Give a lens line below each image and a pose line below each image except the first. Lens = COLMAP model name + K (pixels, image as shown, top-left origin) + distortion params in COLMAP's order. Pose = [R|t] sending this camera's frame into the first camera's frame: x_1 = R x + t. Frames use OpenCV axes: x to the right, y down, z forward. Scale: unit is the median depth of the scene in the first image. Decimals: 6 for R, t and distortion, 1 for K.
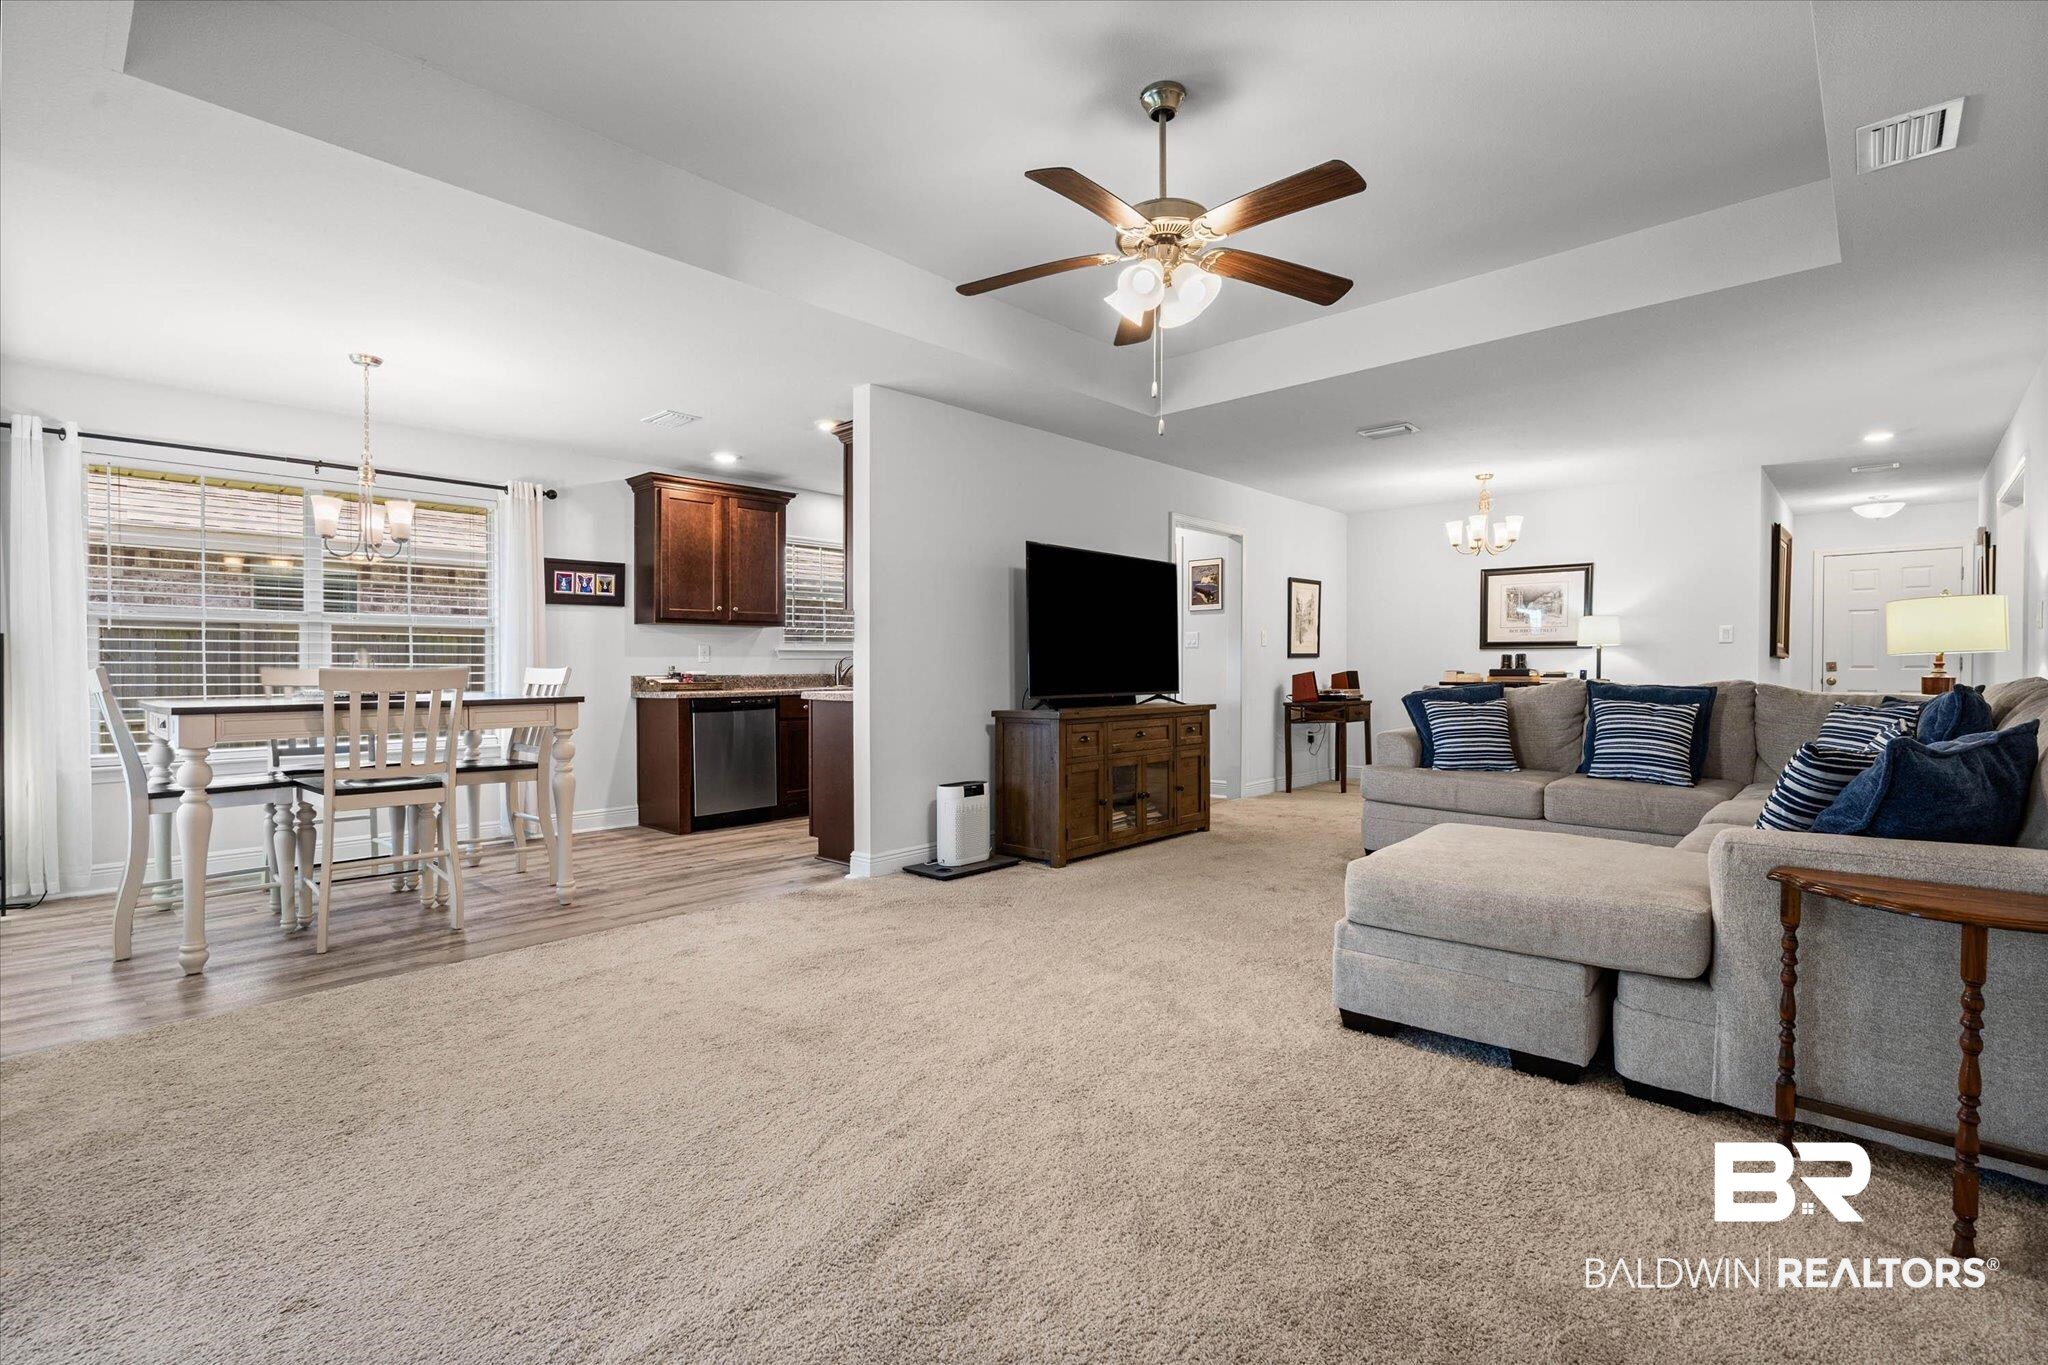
lens RADIAL K [[934.3, 0, 1027.8], [0, 934.3, 667.1], [0, 0, 1]] dist [0.001581, 0.000398]
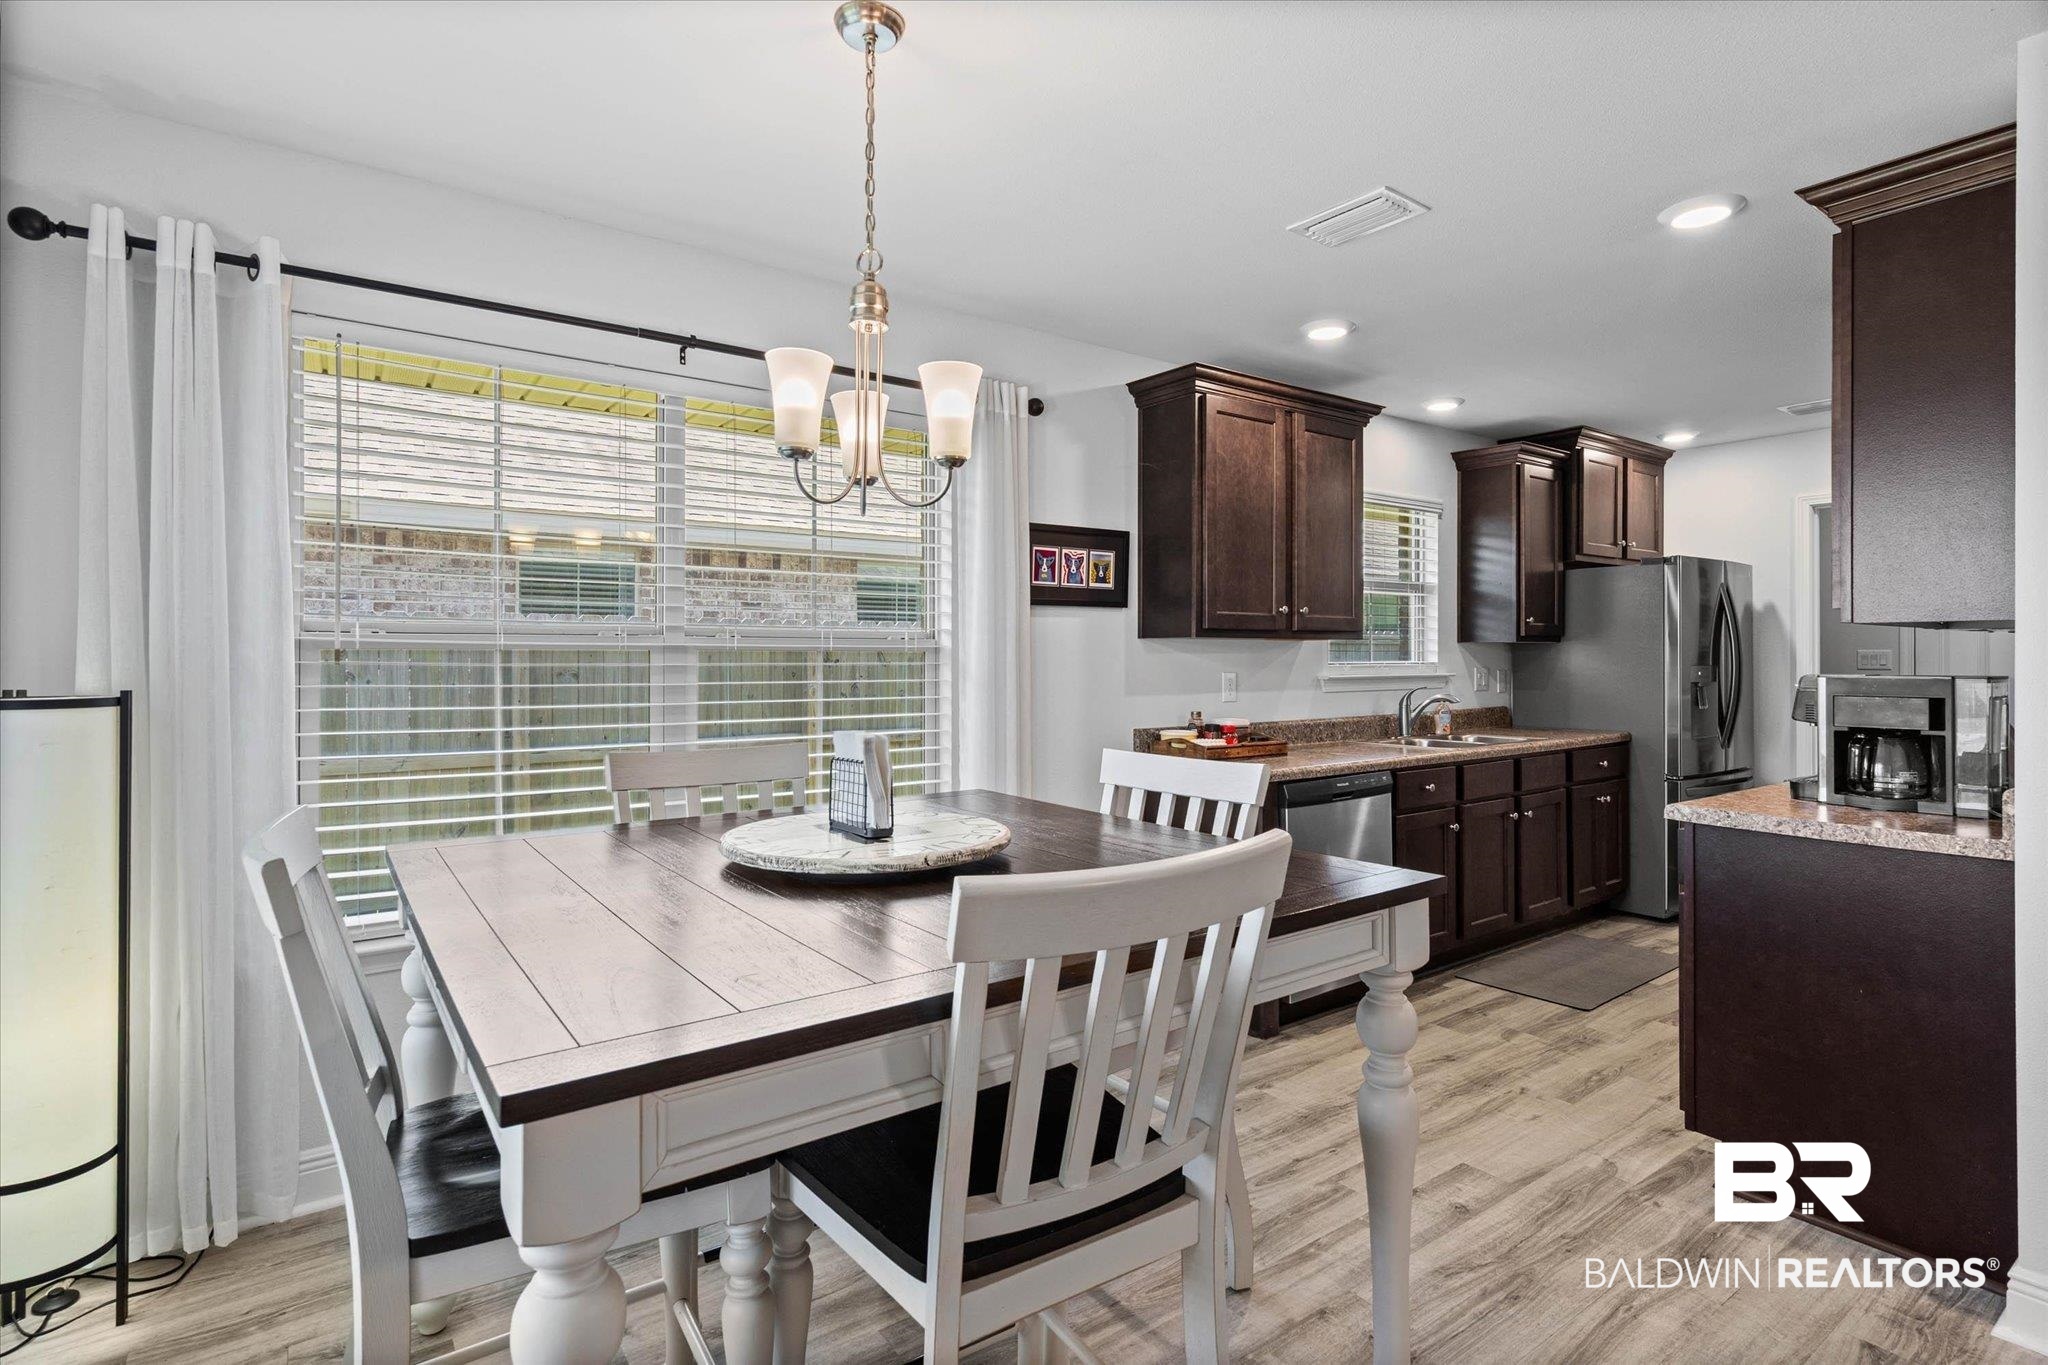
lens RADIAL K [[1003.0, 0, 1031.4], [0, 1003.0, 655.3], [0, 0, 1]] dist [0.013662, -0.000139]
pose [[0.981214, 0.005217, -0.192852, -0.370957], [-0.005034, 0.999986, 0.001440, -0.036507], [0.192856, -0.000442, 0.981227, 0.391207]]
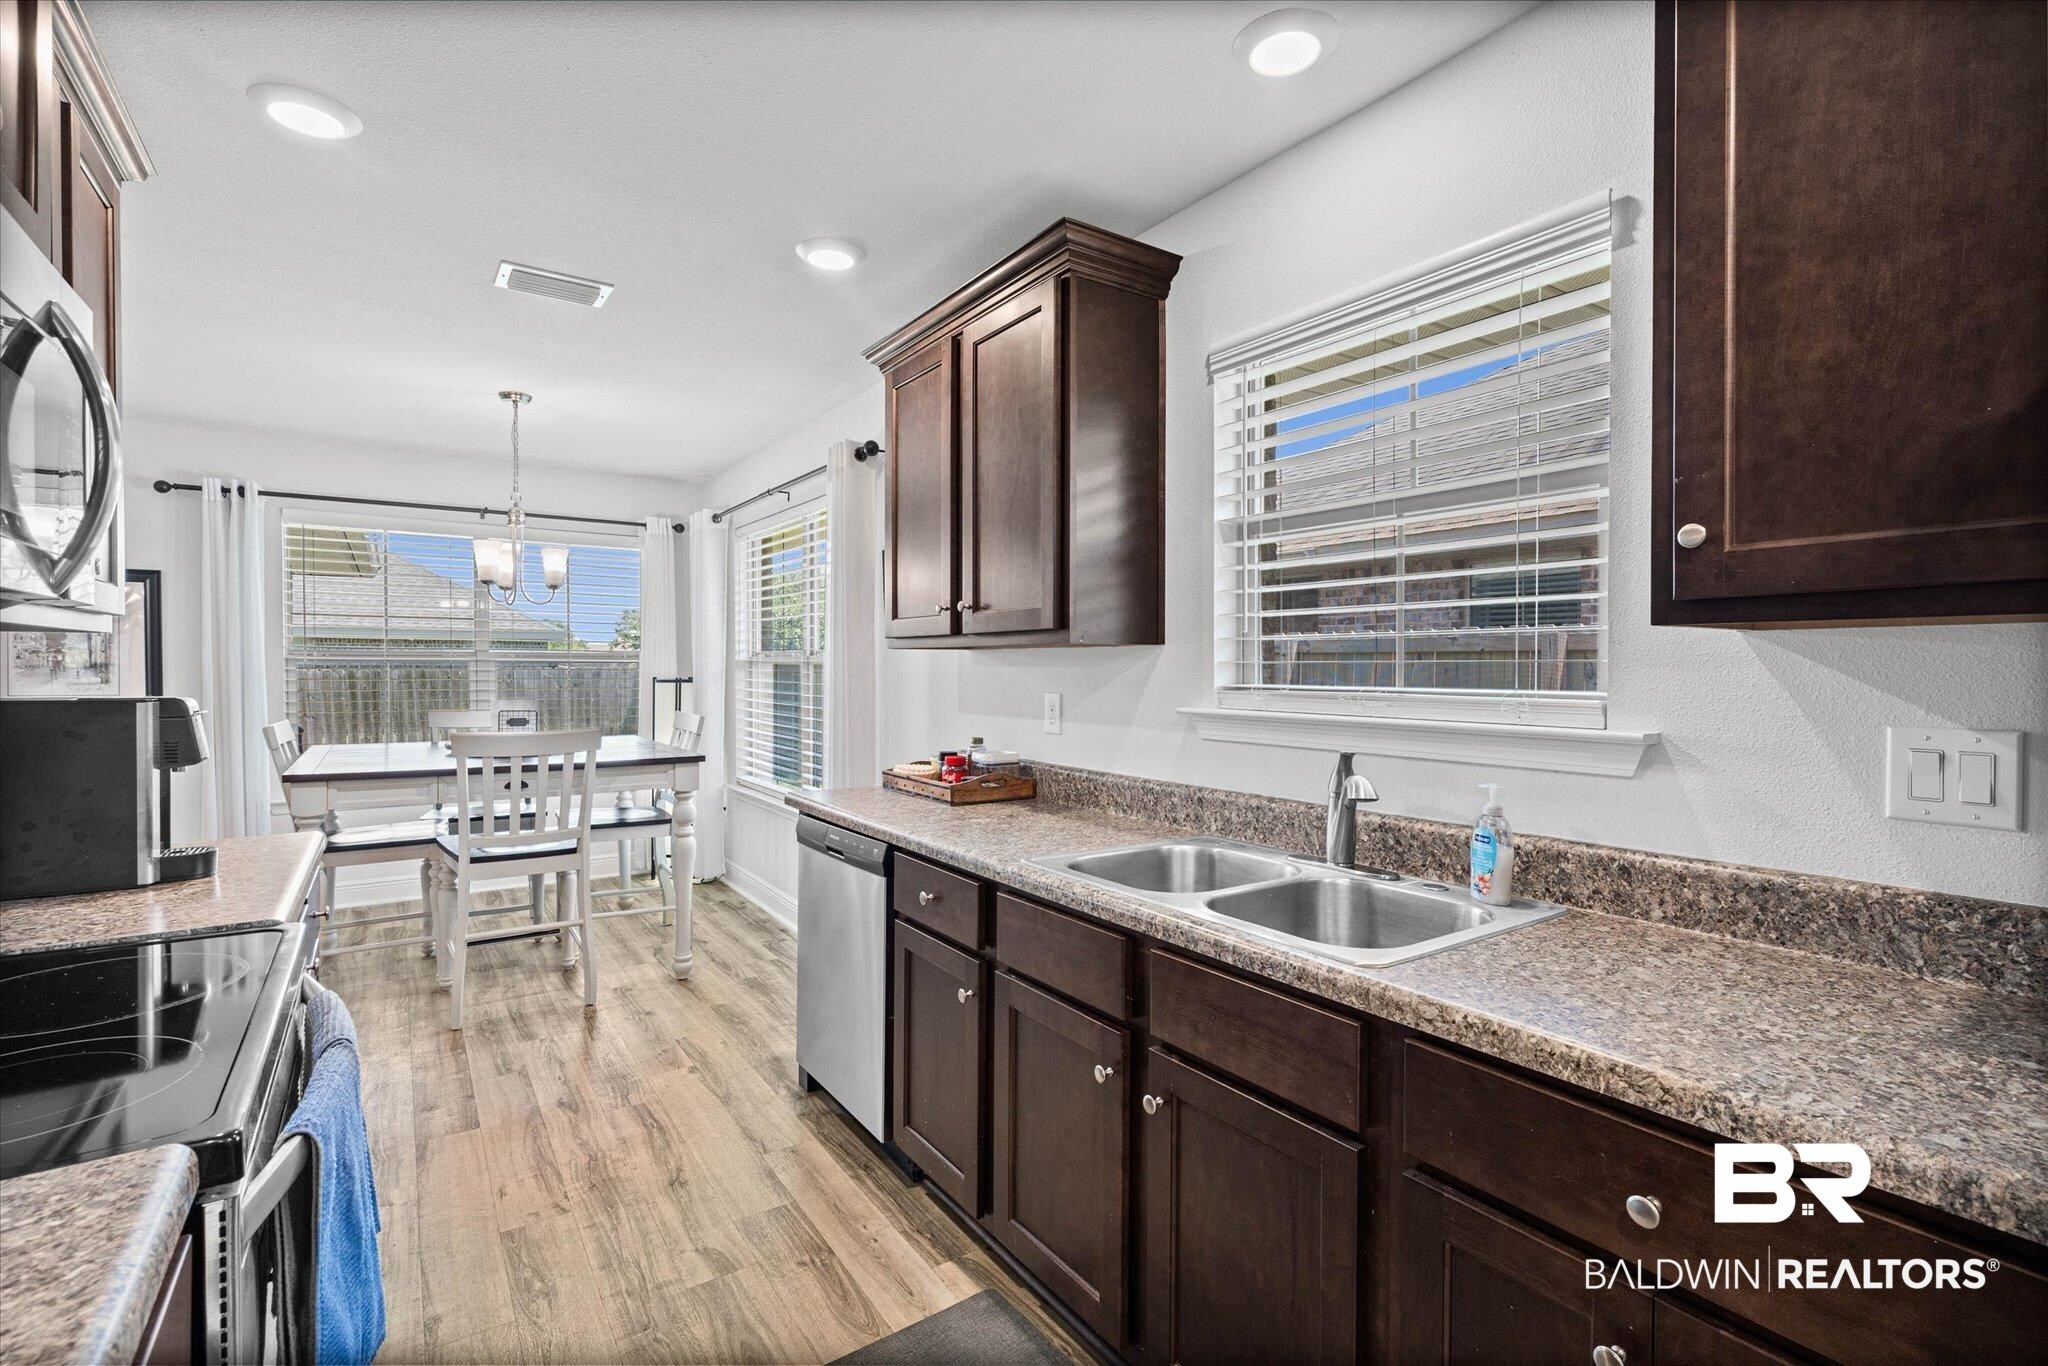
lens RADIAL K [[934.3, 0, 1027.8], [0, 934.3, 667.6], [0, 0, 1]] dist [0.001581, 0.000398]
pose [[-0.234534, 0.007324, -0.972080, 0.073219], [0.000690, 0.999973, 0.007367, -0.040762], [0.972108, 0.001057, -0.234532, 1.165685]]
